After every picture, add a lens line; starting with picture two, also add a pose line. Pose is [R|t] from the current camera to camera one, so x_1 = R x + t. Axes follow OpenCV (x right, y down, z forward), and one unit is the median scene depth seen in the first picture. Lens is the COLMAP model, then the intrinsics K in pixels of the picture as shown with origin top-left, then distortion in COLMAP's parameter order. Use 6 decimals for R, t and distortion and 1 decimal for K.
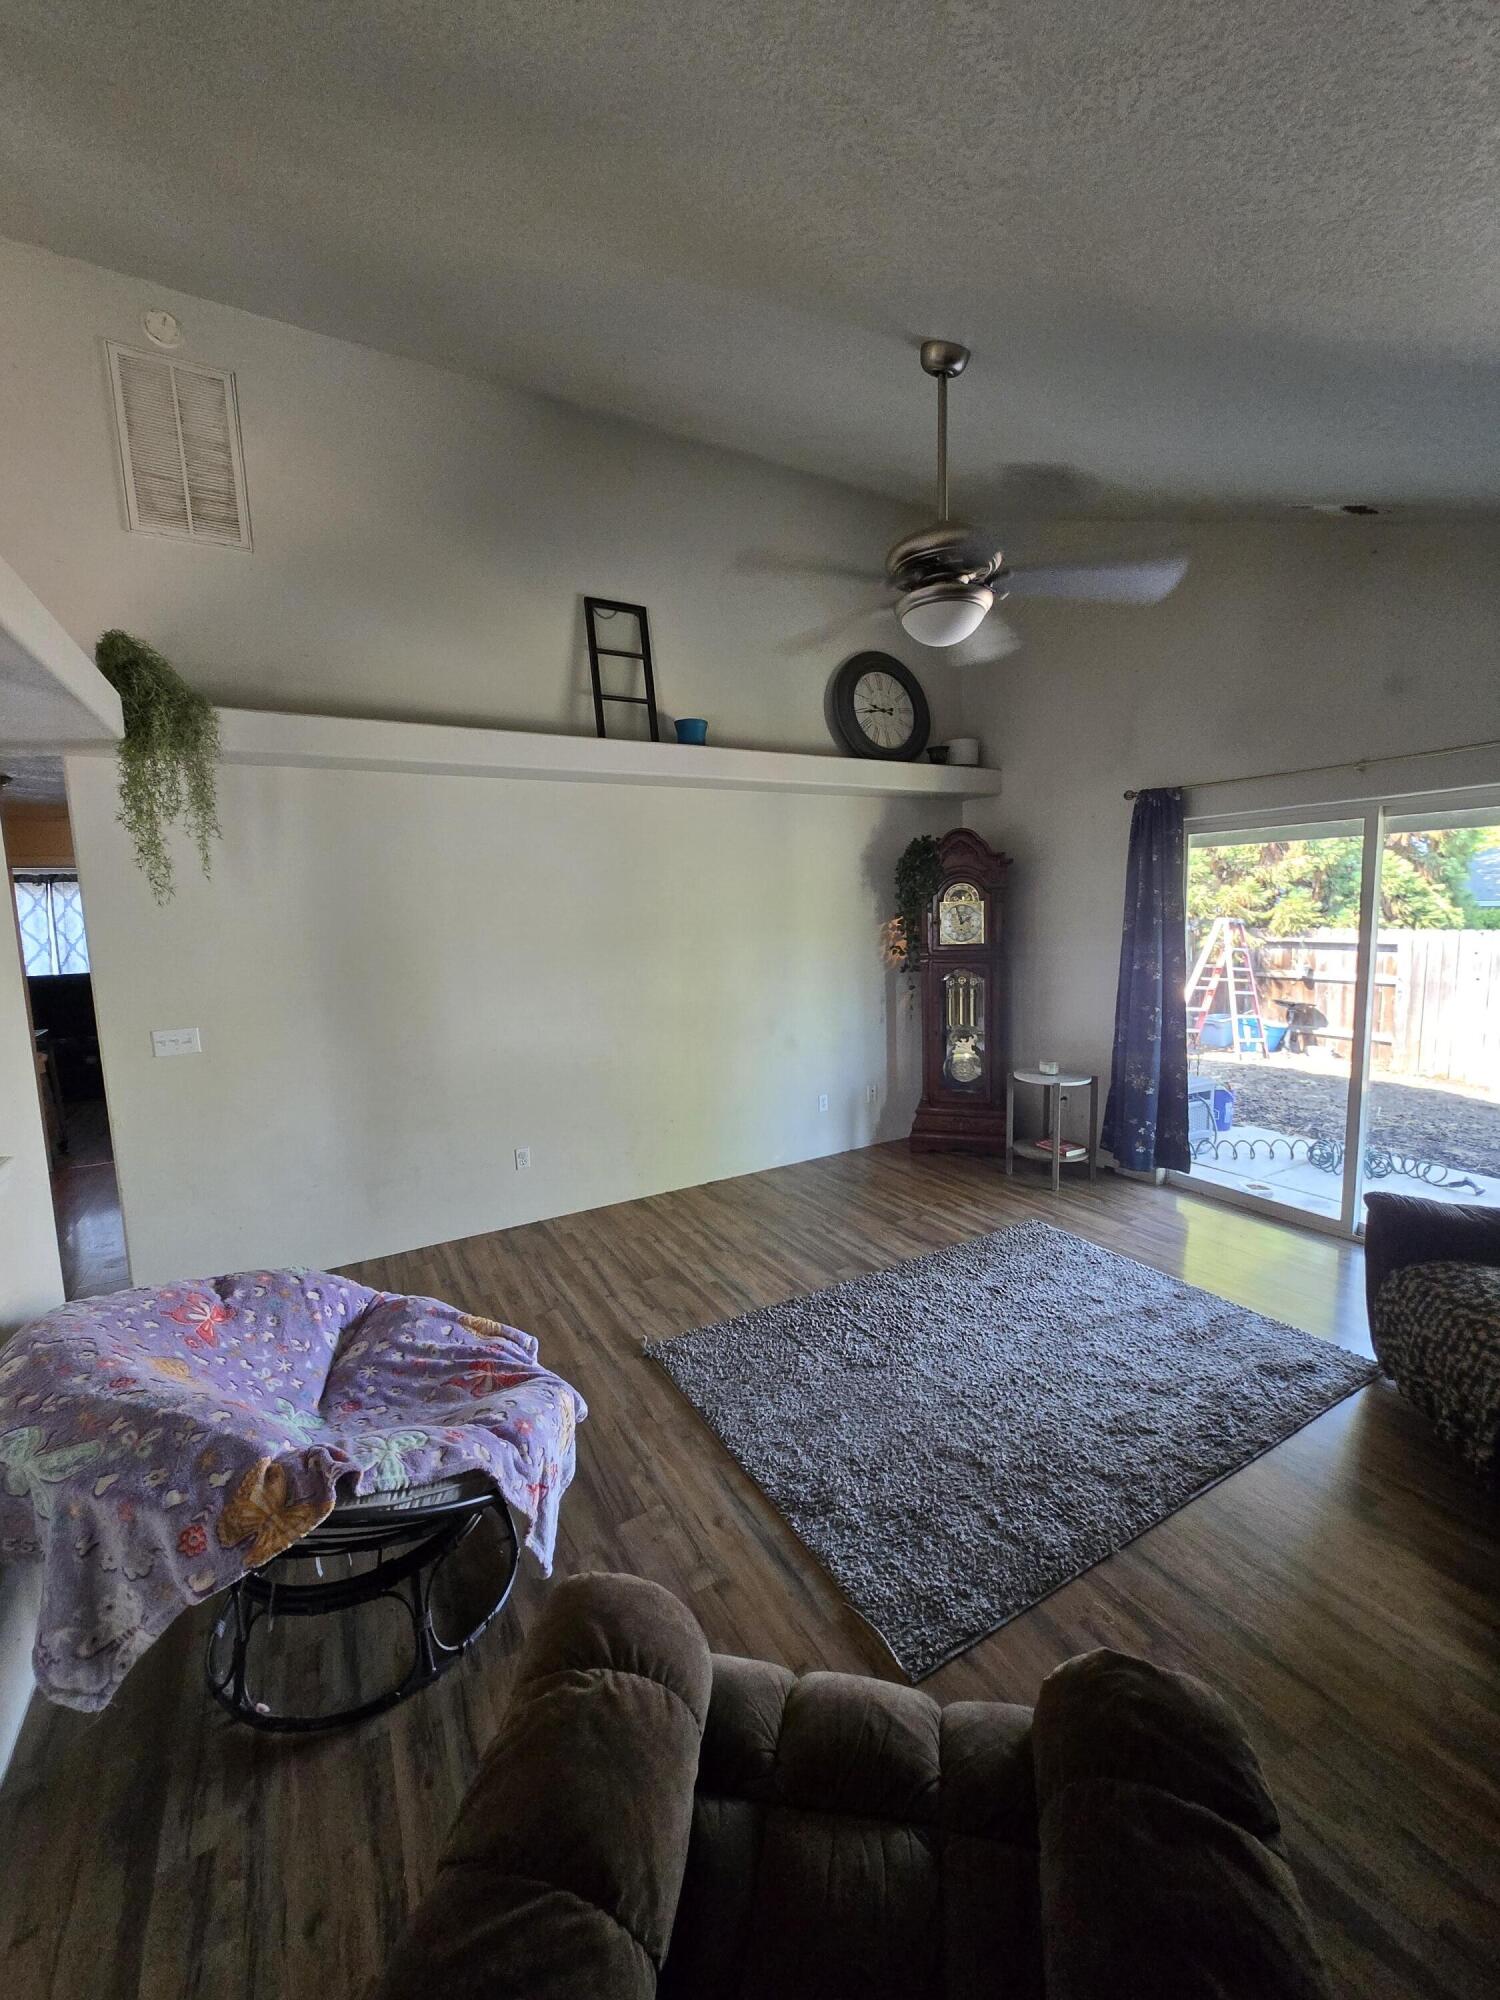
lens RADIAL K [[782.6, 0, 759.7], [0, 782.6, 994.2], [0, 0, 1]] dist [0.002380, -0.001823]
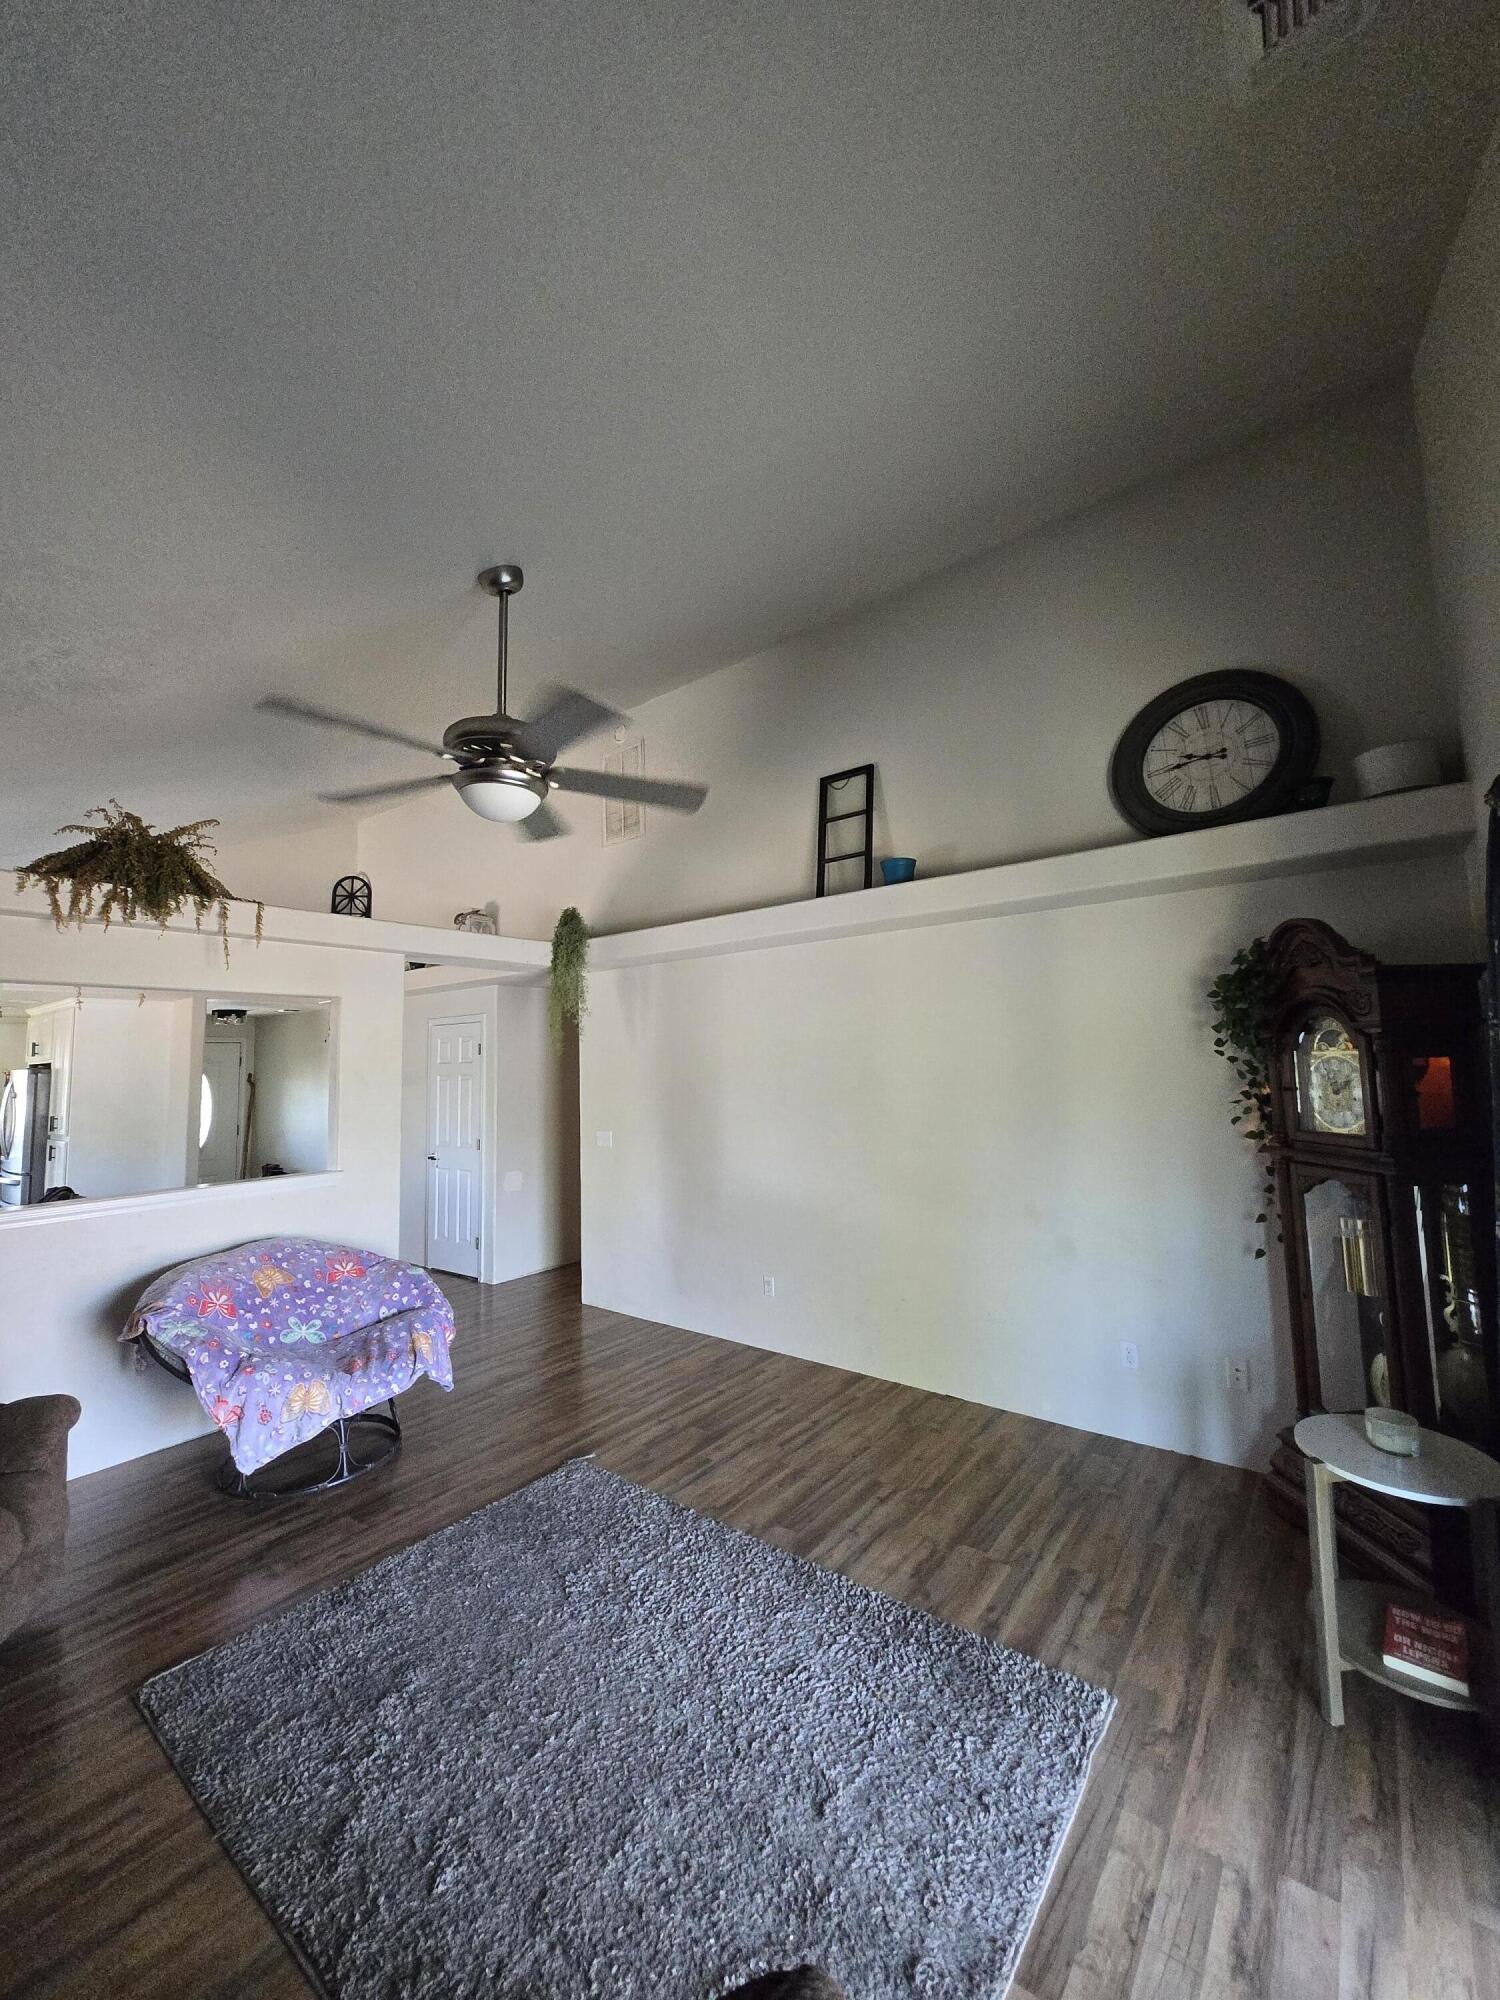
lens RADIAL K [[782.6, 0, 755.4], [0, 782.6, 985.4], [0, 0, 1]] dist [0.002380, -0.001823]
pose [[0.379700, -0.072551, -0.922261, 0.804654], [-0.092409, 0.988960, -0.115843, -0.084419], [0.920483, 0.129210, 0.368803, 0.582185]]
